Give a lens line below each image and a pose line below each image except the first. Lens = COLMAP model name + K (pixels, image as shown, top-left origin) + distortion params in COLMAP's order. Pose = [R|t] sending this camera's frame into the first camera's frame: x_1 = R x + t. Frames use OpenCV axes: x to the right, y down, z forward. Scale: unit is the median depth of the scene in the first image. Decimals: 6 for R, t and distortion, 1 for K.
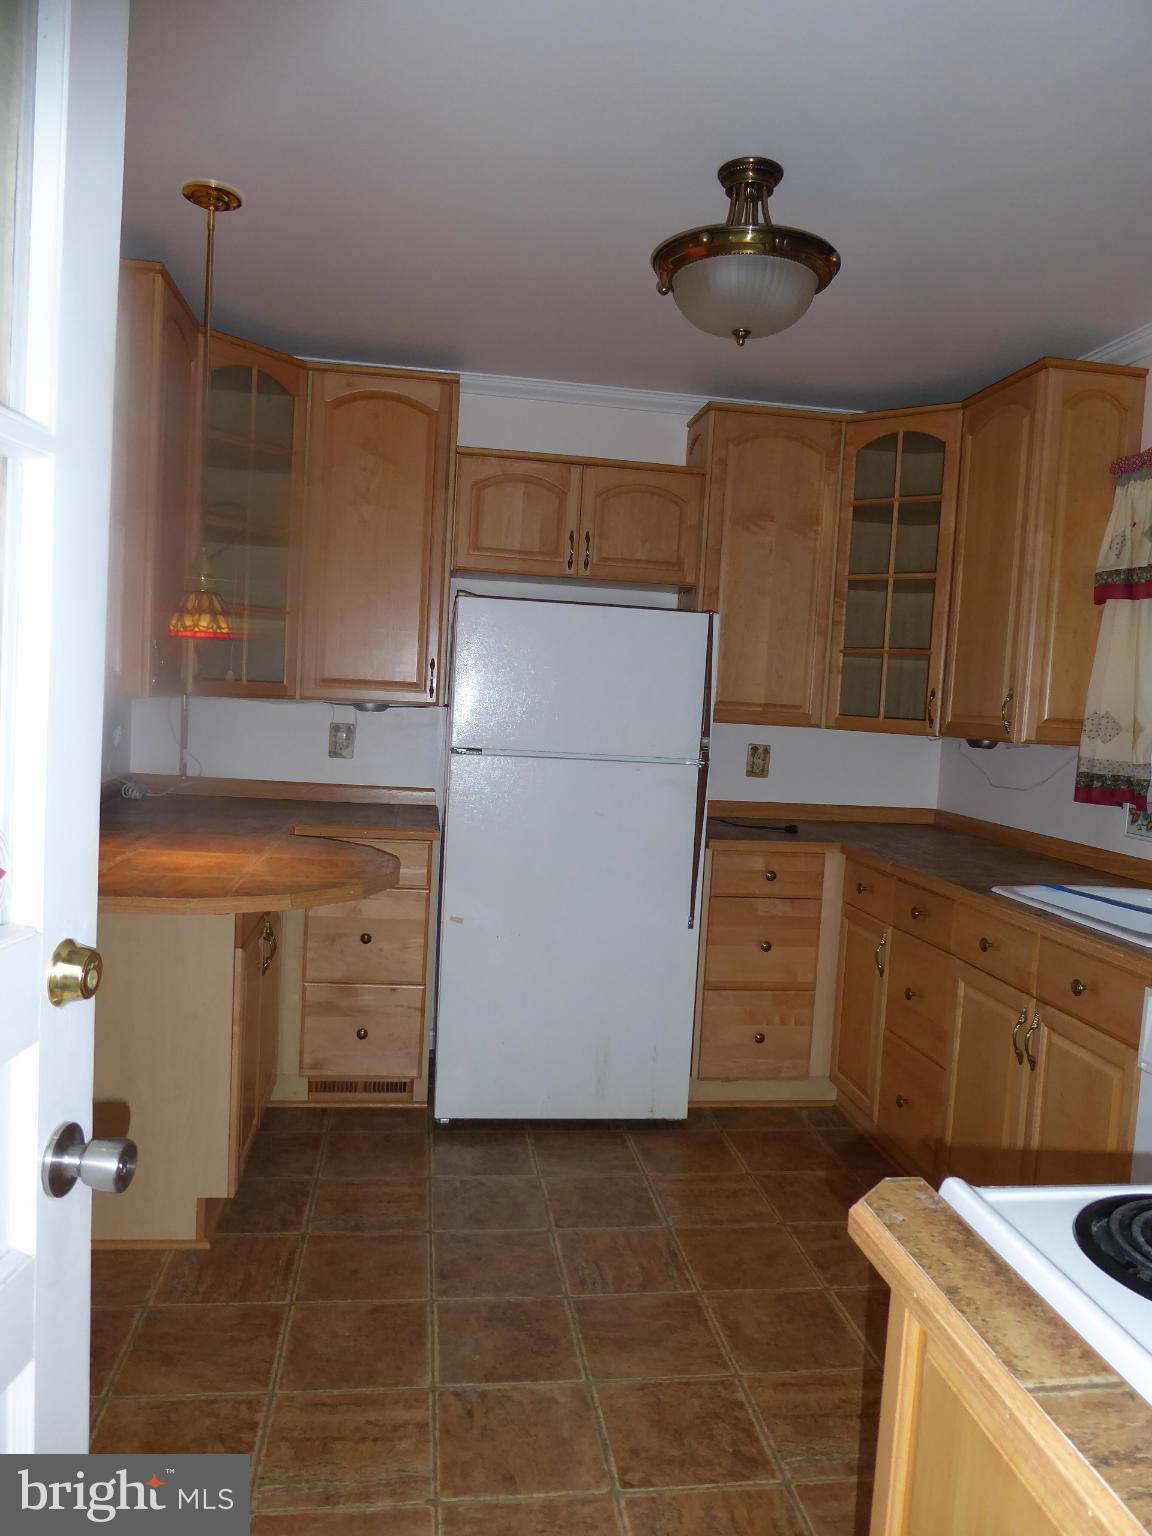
lens RADIAL K [[1032.5, 0, 576.0], [0, 1032.5, 768.0], [0, 0, 1]] dist [-0.003713, -0.001429]
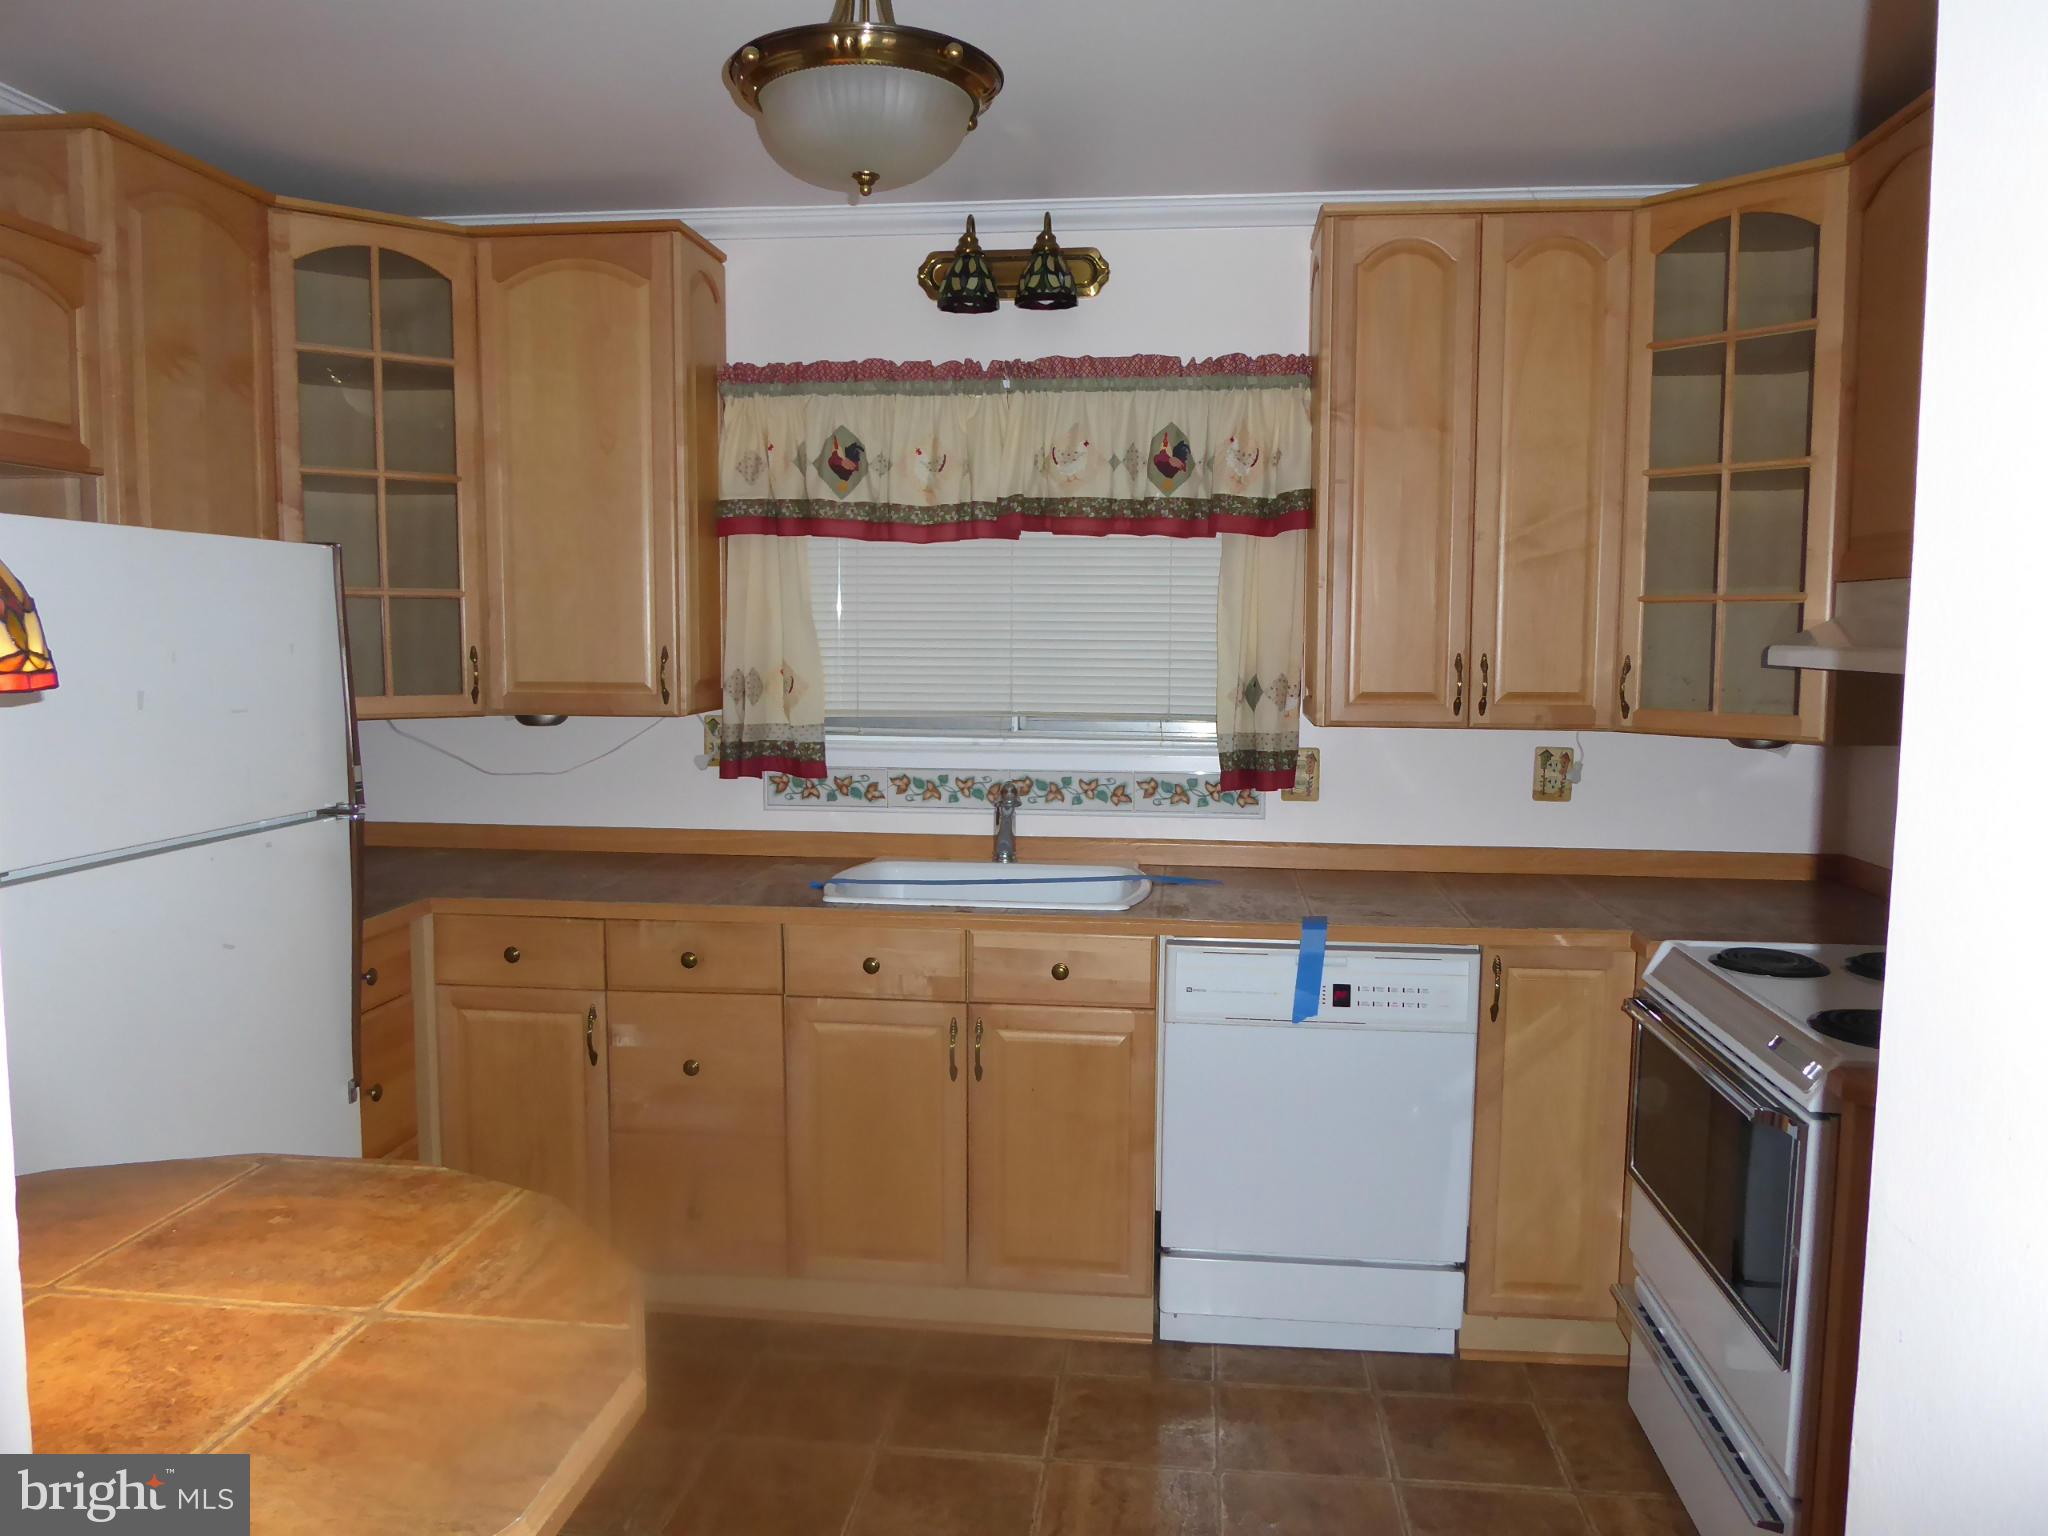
lens RADIAL K [[1440.6, 0, 1035.9], [0, 1440.6, 760.6], [0, 0, 1]] dist [-0.038357, -0.004465]
pose [[0.267443, -0.137792, 0.953671, -0.536914], [0.085178, 0.989229, 0.119042, -0.096392], [-0.959801, 0.049395, 0.276299, 0.448531]]
